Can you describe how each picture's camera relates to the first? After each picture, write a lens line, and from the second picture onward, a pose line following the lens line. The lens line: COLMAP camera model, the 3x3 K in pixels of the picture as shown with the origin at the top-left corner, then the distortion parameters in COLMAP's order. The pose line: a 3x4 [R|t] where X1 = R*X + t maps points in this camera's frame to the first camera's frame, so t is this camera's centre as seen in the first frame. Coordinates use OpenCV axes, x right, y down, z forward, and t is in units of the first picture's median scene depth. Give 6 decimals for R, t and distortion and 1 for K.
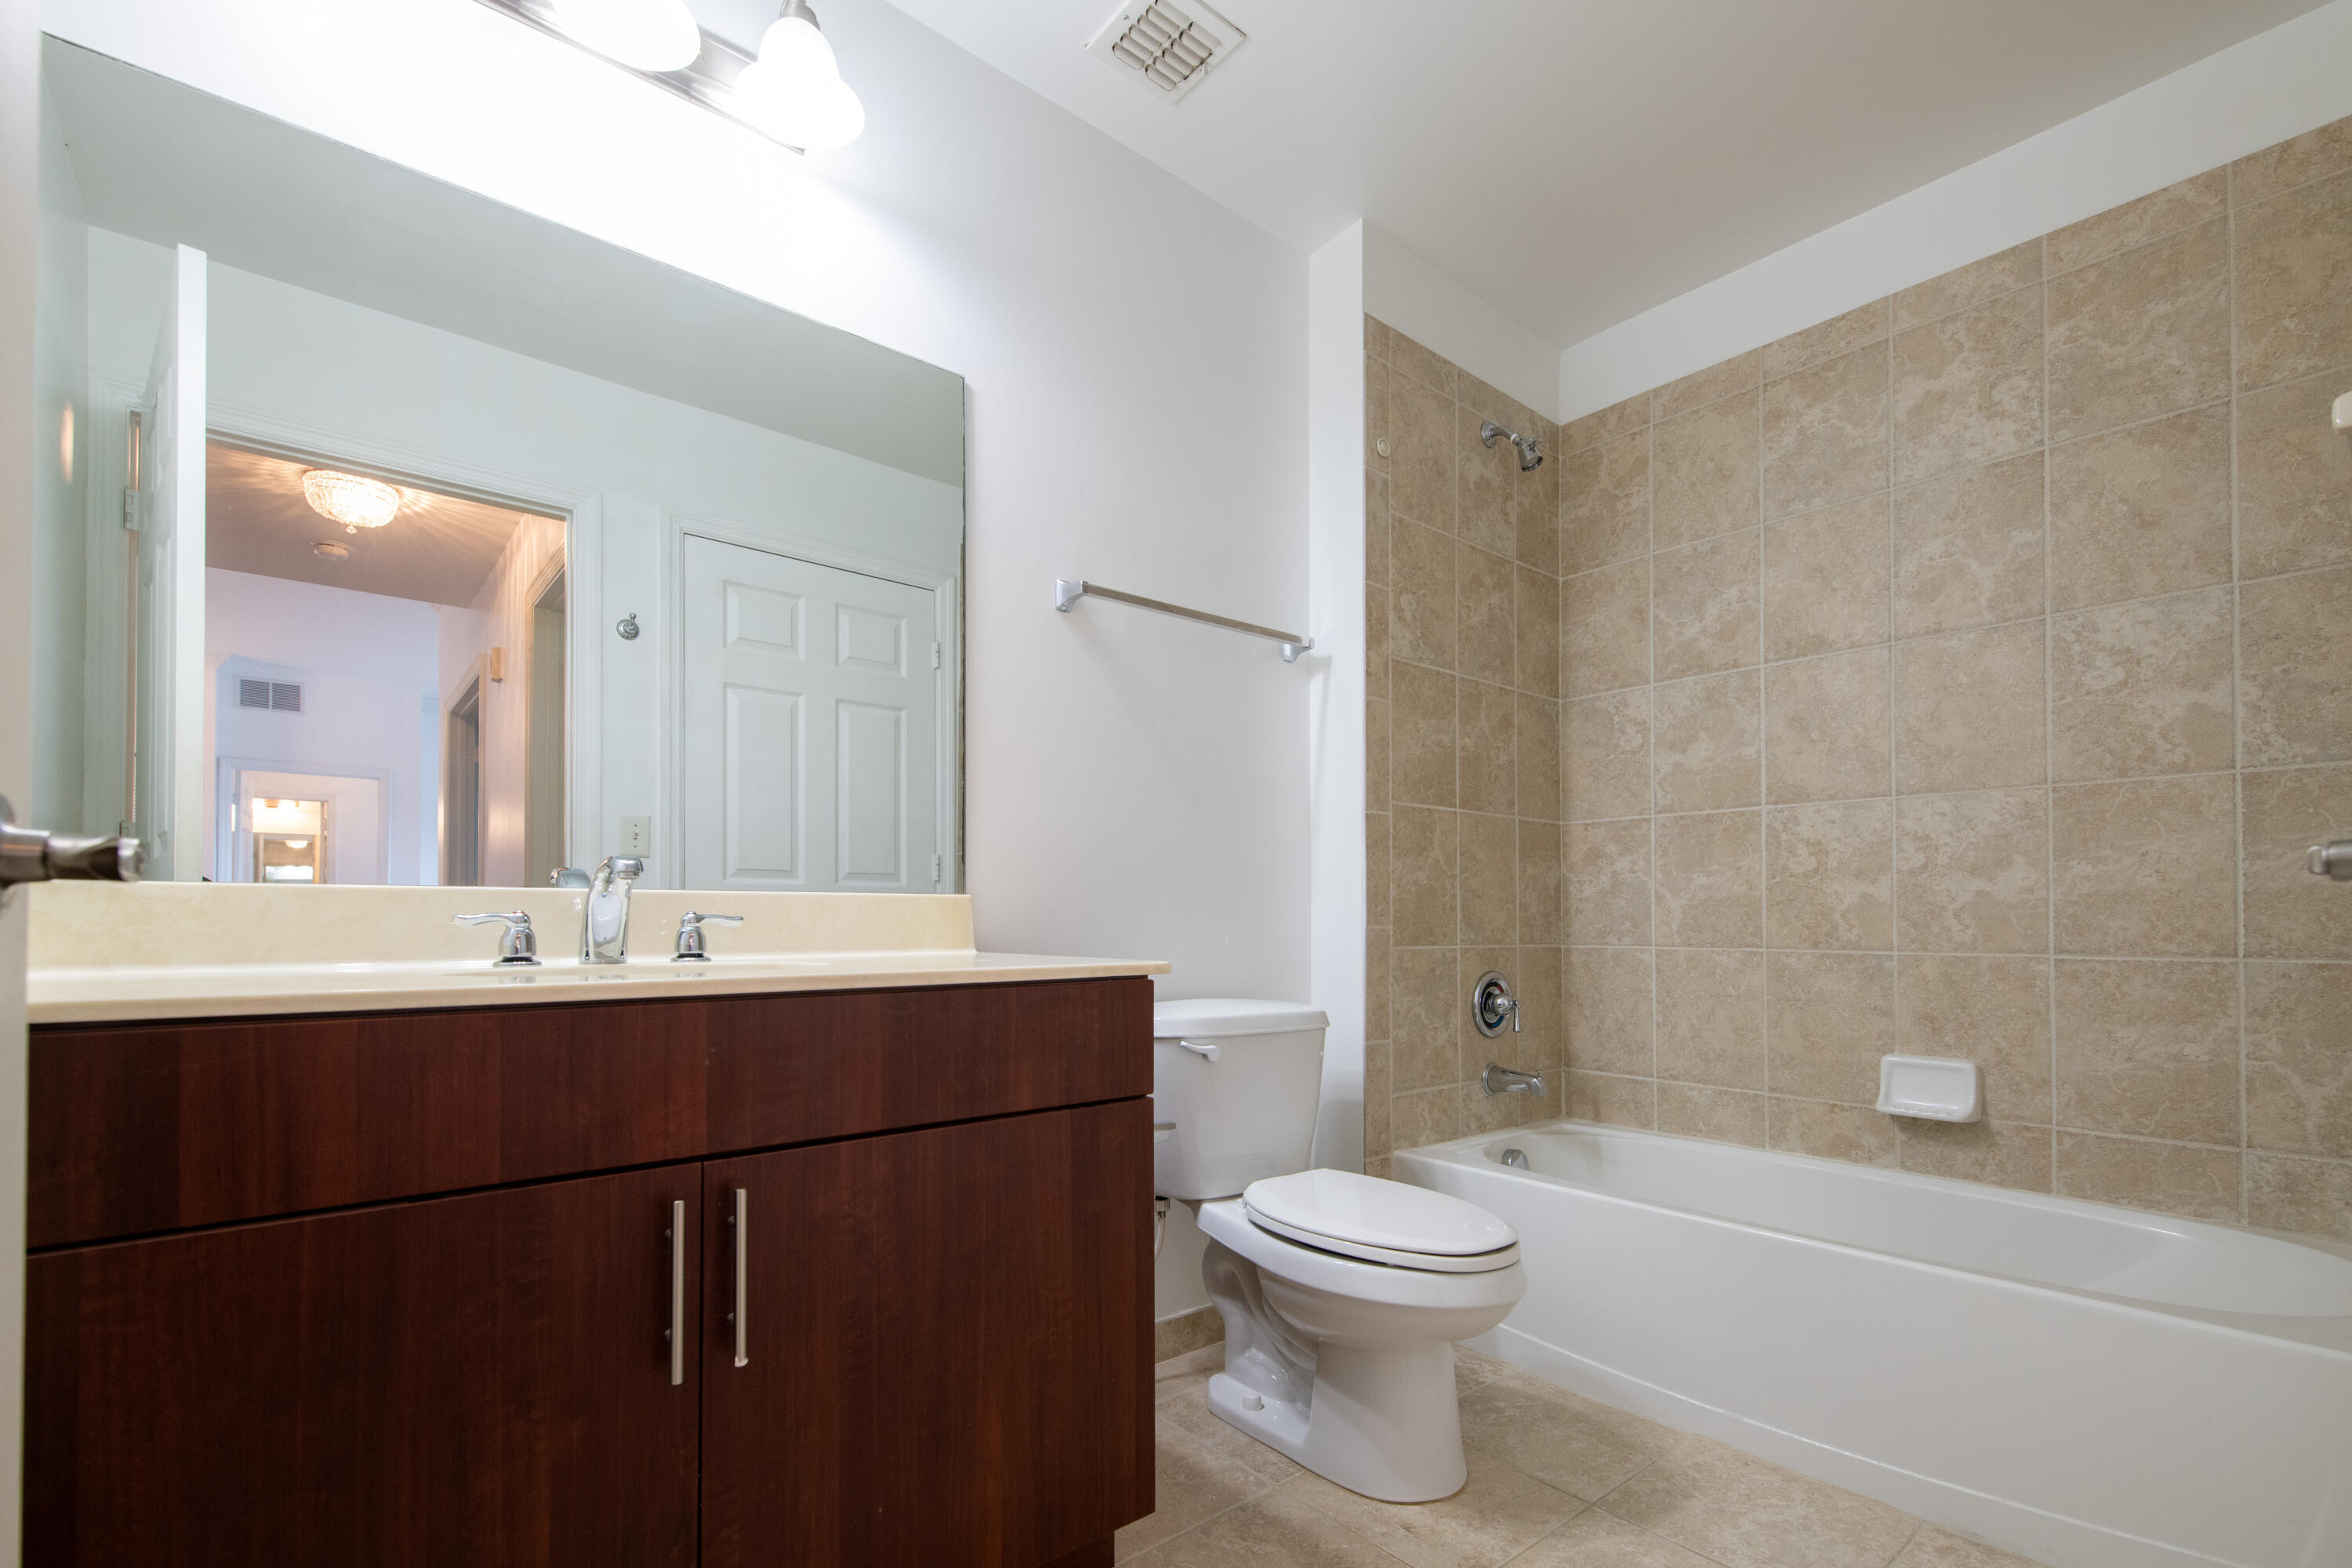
lens RADIAL K [[1048.1, 0, 1185.3], [0, 1048.1, 912.9], [0, 0, 1]] dist [0.004685, -0.002494]
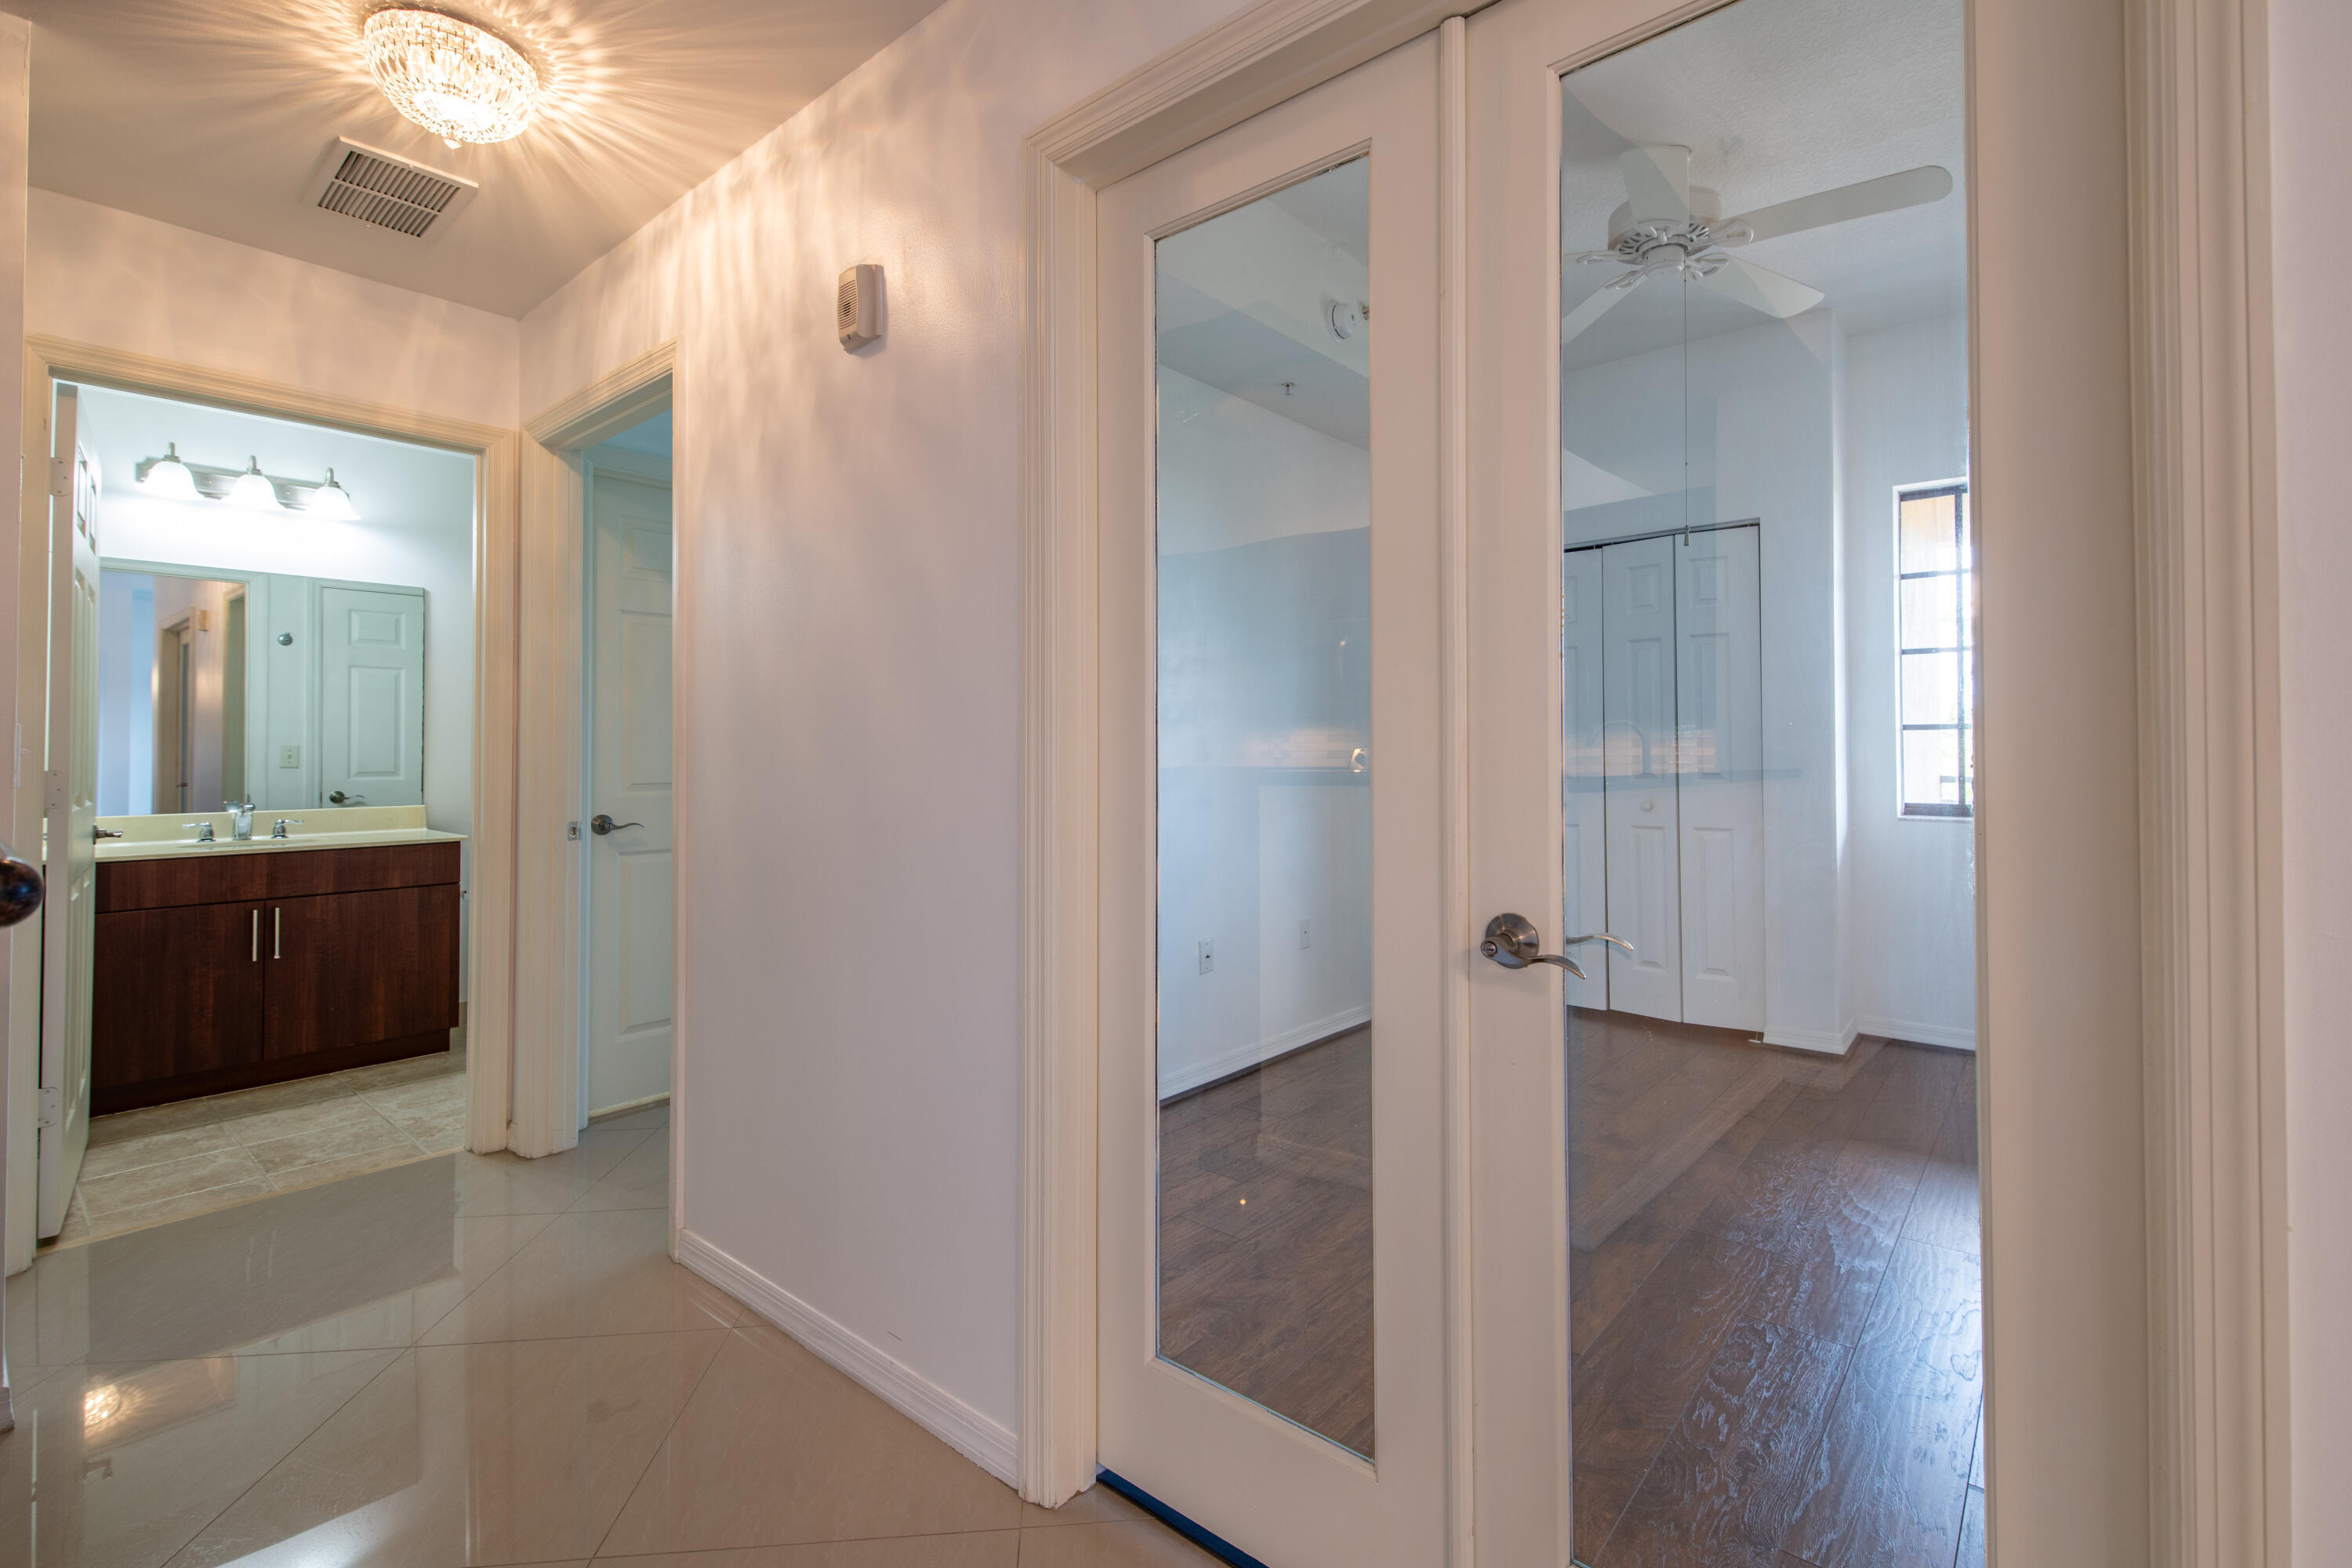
lens RADIAL K [[1048.1, 0, 1183.5], [0, 1048.1, 732.8], [0, 0, 1]] dist [0.004685, -0.002494]
pose [[0.985267, 0.004004, 0.170979, 1.434110], [-0.002565, 0.999959, -0.008636, -0.218762], [-0.171006, 0.008070, 0.985237, -2.182163]]
